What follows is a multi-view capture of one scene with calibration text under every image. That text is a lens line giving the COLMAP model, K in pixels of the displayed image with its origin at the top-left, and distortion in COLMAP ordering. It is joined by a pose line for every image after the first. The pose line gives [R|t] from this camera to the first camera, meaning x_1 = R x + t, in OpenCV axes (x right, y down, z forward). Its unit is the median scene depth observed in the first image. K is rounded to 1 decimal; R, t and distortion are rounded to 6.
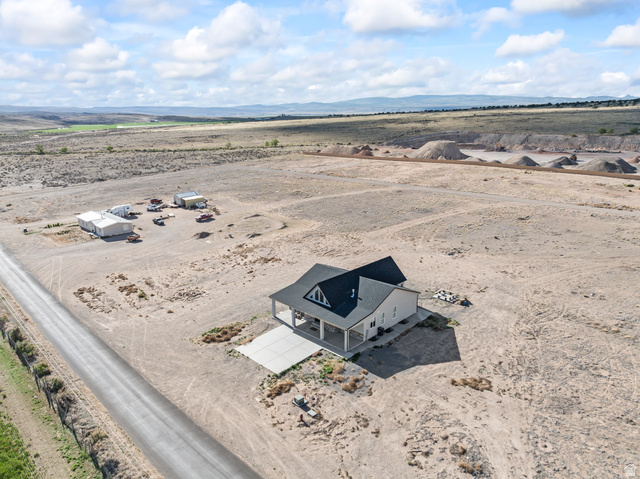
lens RADIAL K [[447.8, 0, 323.2], [0, 447.8, 239.6], [0, 0, 1]] dist [-0.051797, 0.029556]
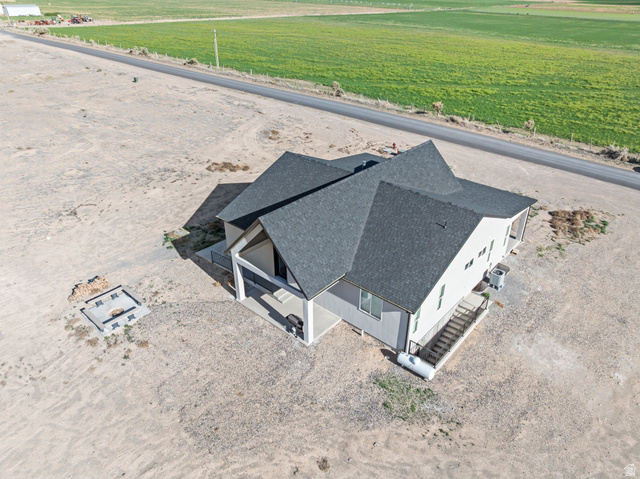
lens RADIAL K [[447.8, 0, 323.2], [0, 447.8, 239.6], [0, 0, 1]] dist [-0.051797, 0.029556]
pose [[-0.998785, 0.031739, -0.037688, 0.140085], [-0.004719, 0.699765, 0.714358, -0.201354], [0.049046, 0.713668, -0.698765, 1.451805]]
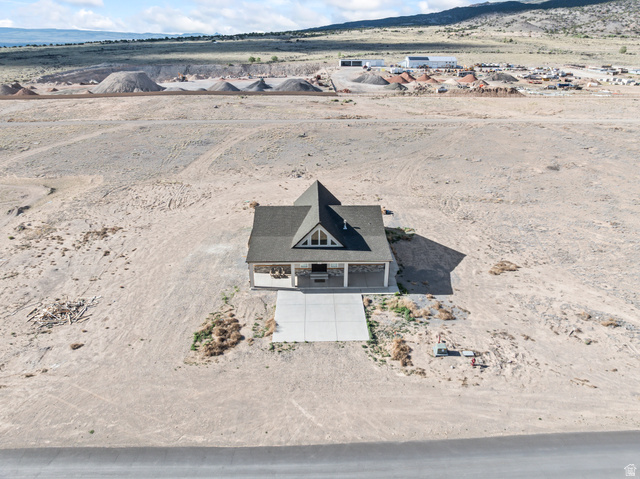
lens RADIAL K [[447.8, 0, 323.2], [0, 447.8, 239.6], [0, 0, 1]] dist [-0.051797, 0.029556]
pose [[0.696728, -0.271252, 0.664073, -0.530281], [0.184287, 0.962362, 0.199744, -0.026749], [-0.693260, -0.016787, 0.720493, 0.434954]]
